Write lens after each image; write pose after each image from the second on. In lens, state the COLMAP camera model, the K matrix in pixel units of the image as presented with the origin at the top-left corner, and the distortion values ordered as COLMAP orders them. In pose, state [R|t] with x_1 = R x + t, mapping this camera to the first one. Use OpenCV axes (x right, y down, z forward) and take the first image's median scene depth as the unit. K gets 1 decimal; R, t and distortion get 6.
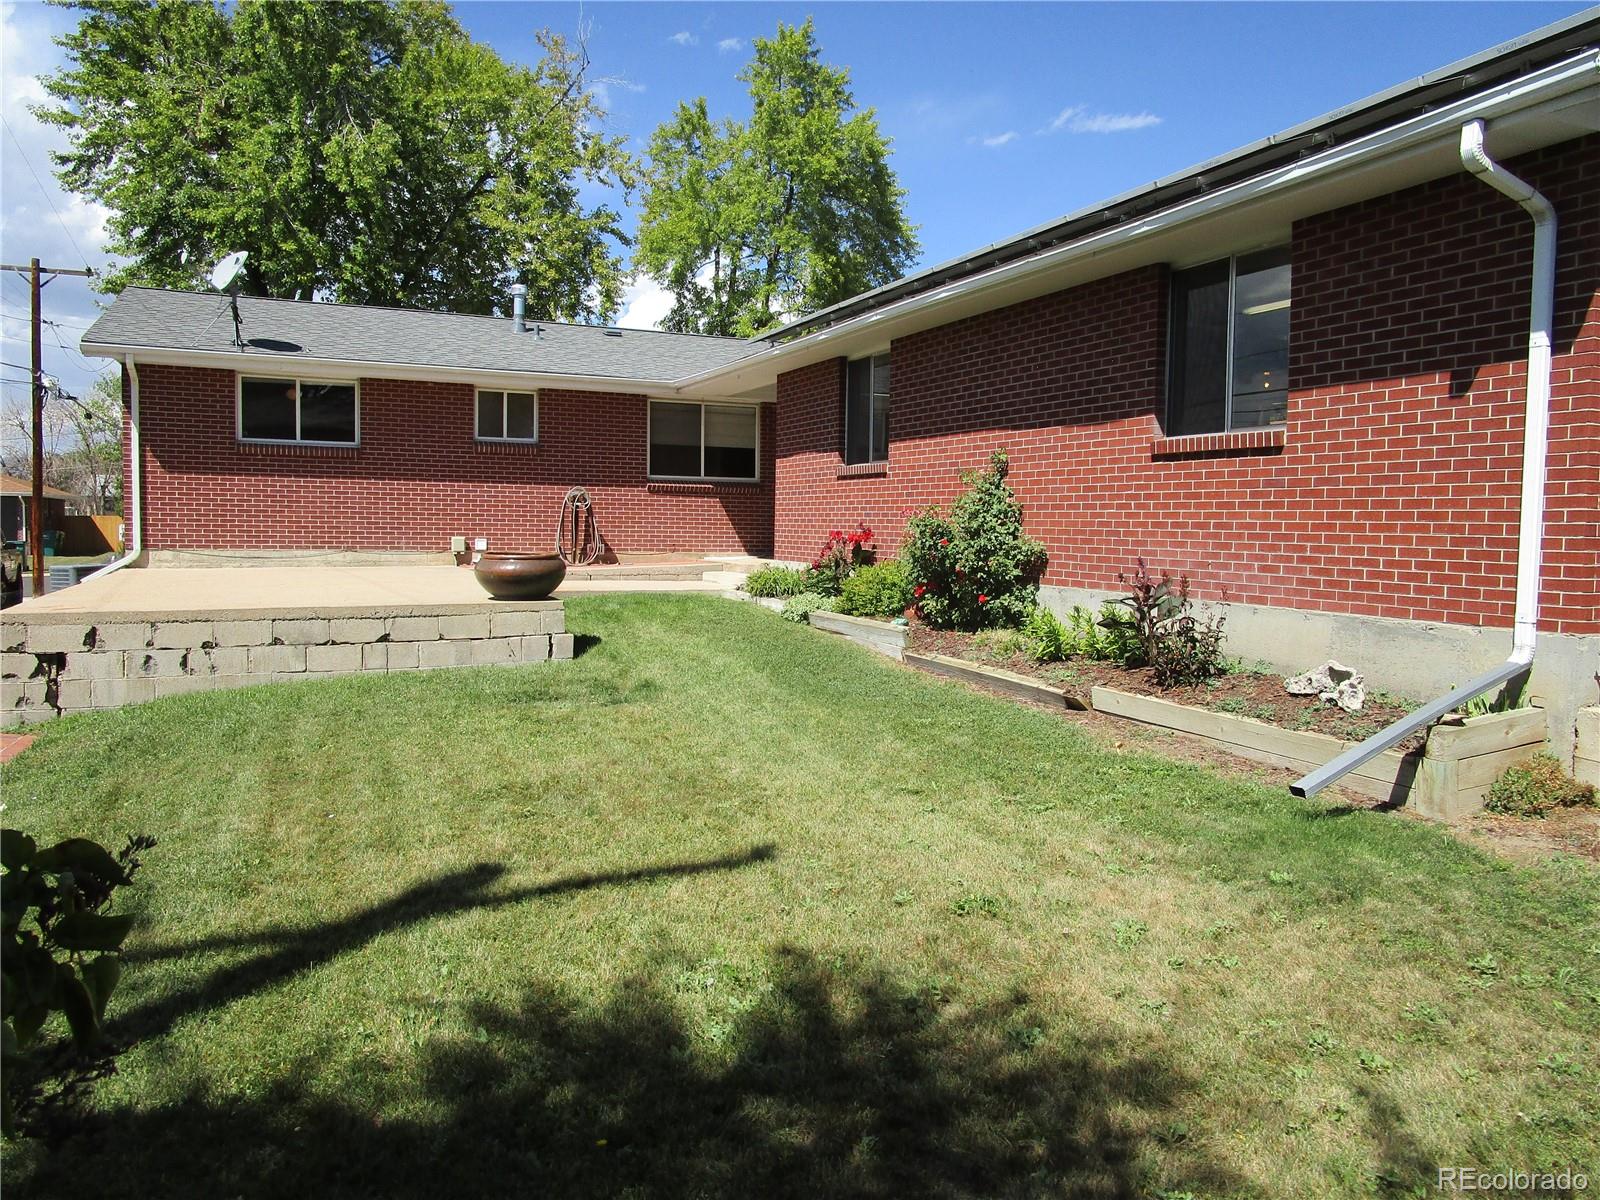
lens RADIAL K [[1132.6, 0, 800.0], [0, 1132.6, 600.0], [0, 0, 1]] dist [-0.042664, 0.027522]
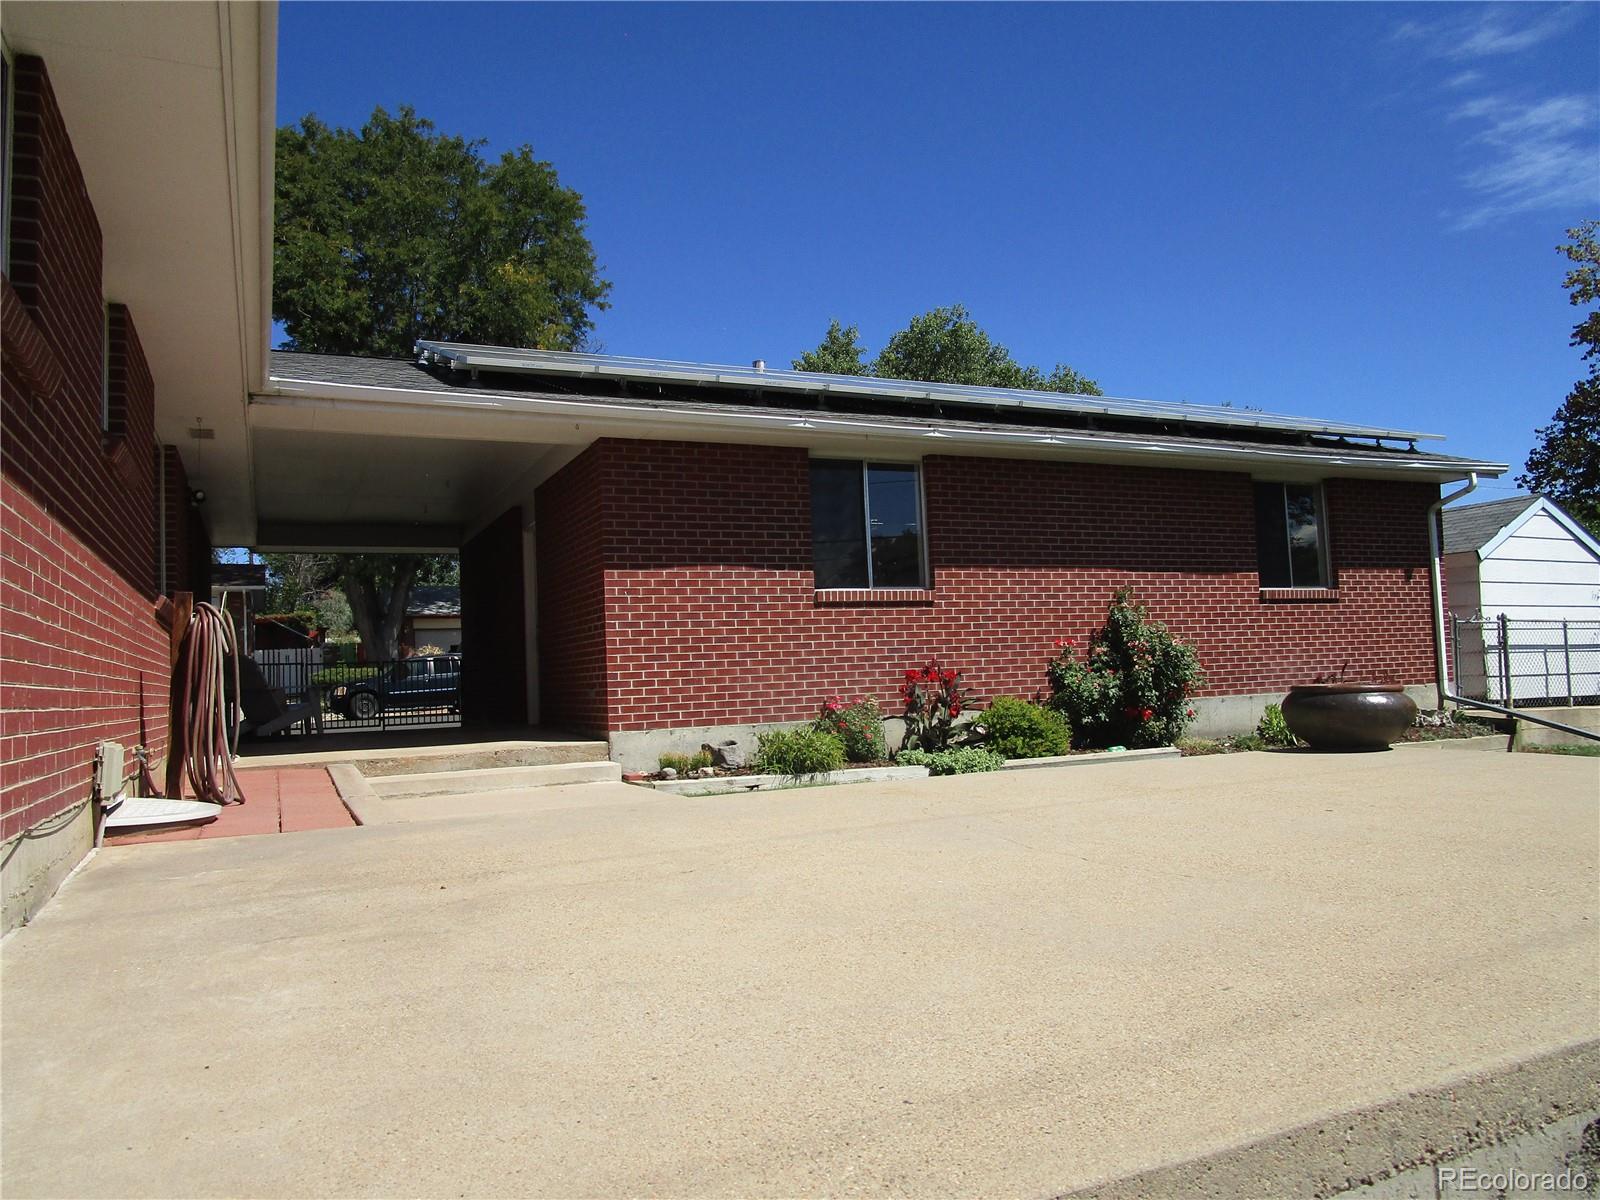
lens RADIAL K [[1132.6, 0, 800.0], [0, 1132.6, 600.0], [0, 0, 1]] dist [-0.042664, 0.027522]
pose [[-0.041307, 0.078127, 0.996087, -1.069399], [0.119782, 0.990135, -0.072693, -0.086659], [-0.991941, 0.116311, -0.050258, 1.572340]]
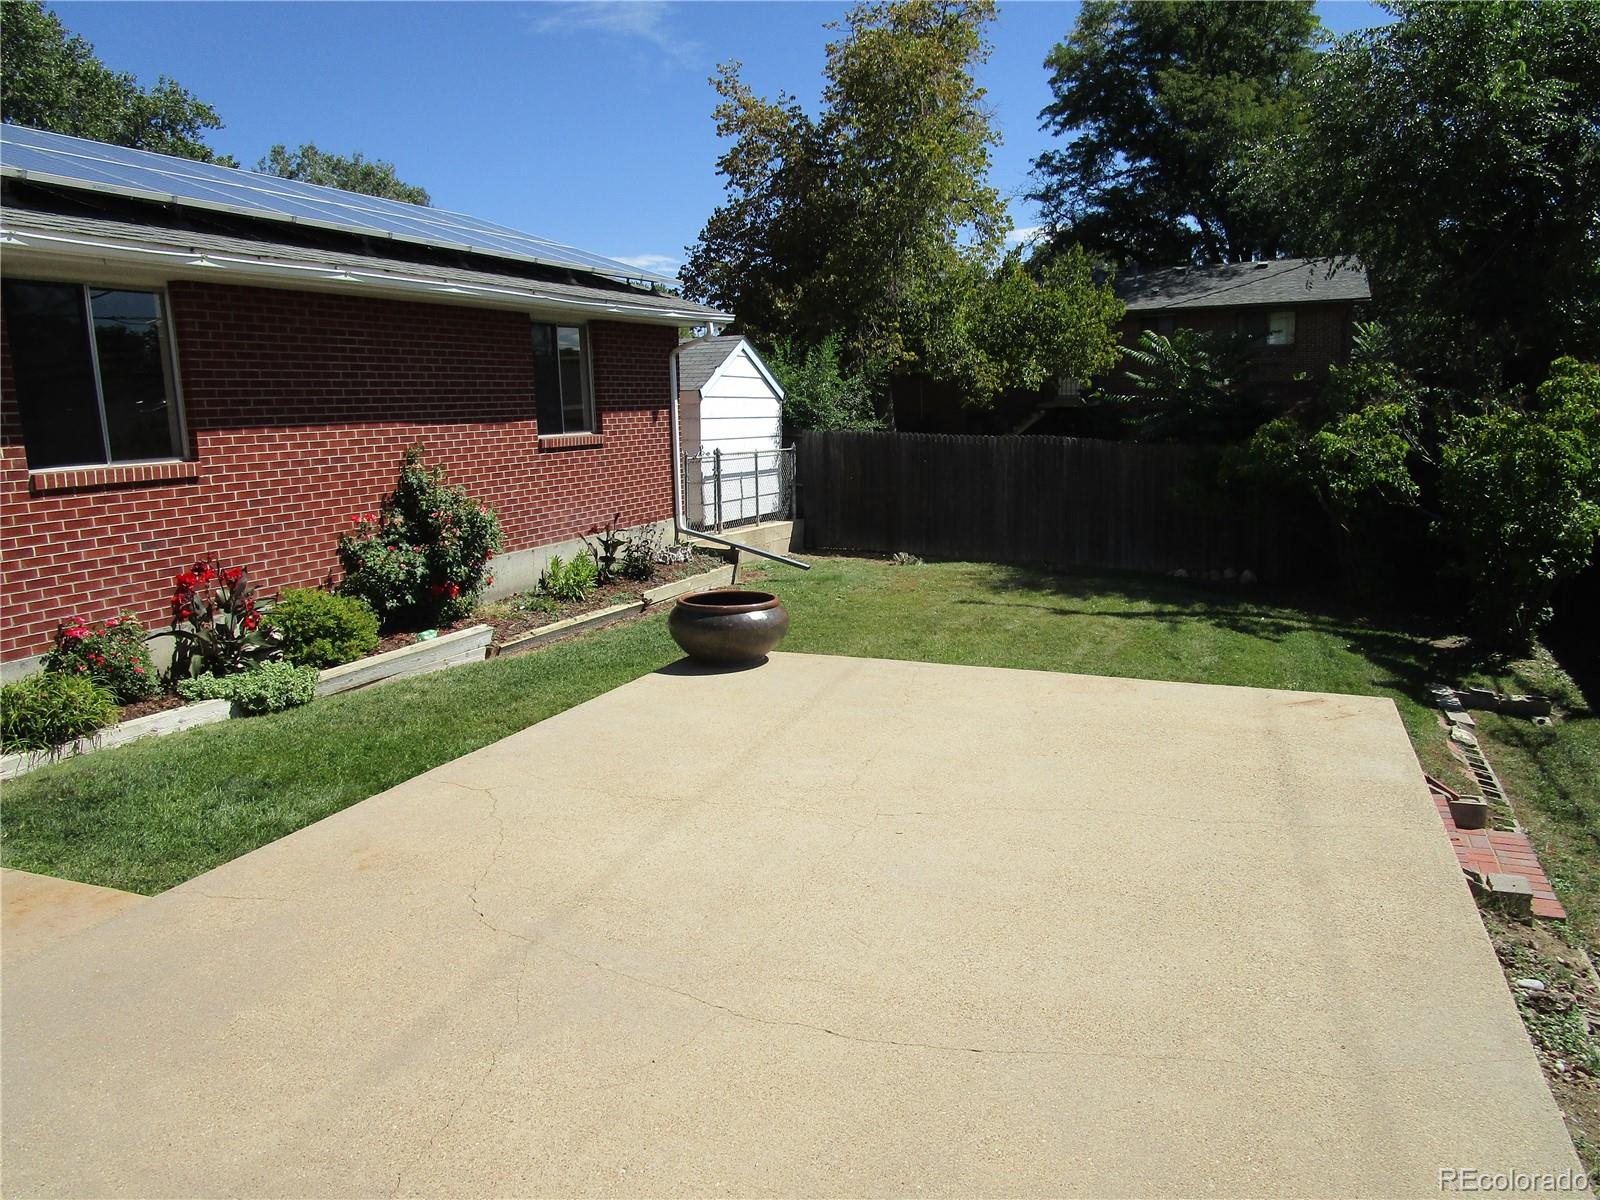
lens RADIAL K [[1132.6, 0, 800.0], [0, 1132.6, 600.0], [0, 0, 1]] dist [-0.042664, 0.027522]
pose [[-0.701895, -0.090371, 0.706524, -0.895102], [0.094904, 0.971209, 0.218508, -0.209983], [-0.705929, 0.220422, -0.673111, 1.665739]]
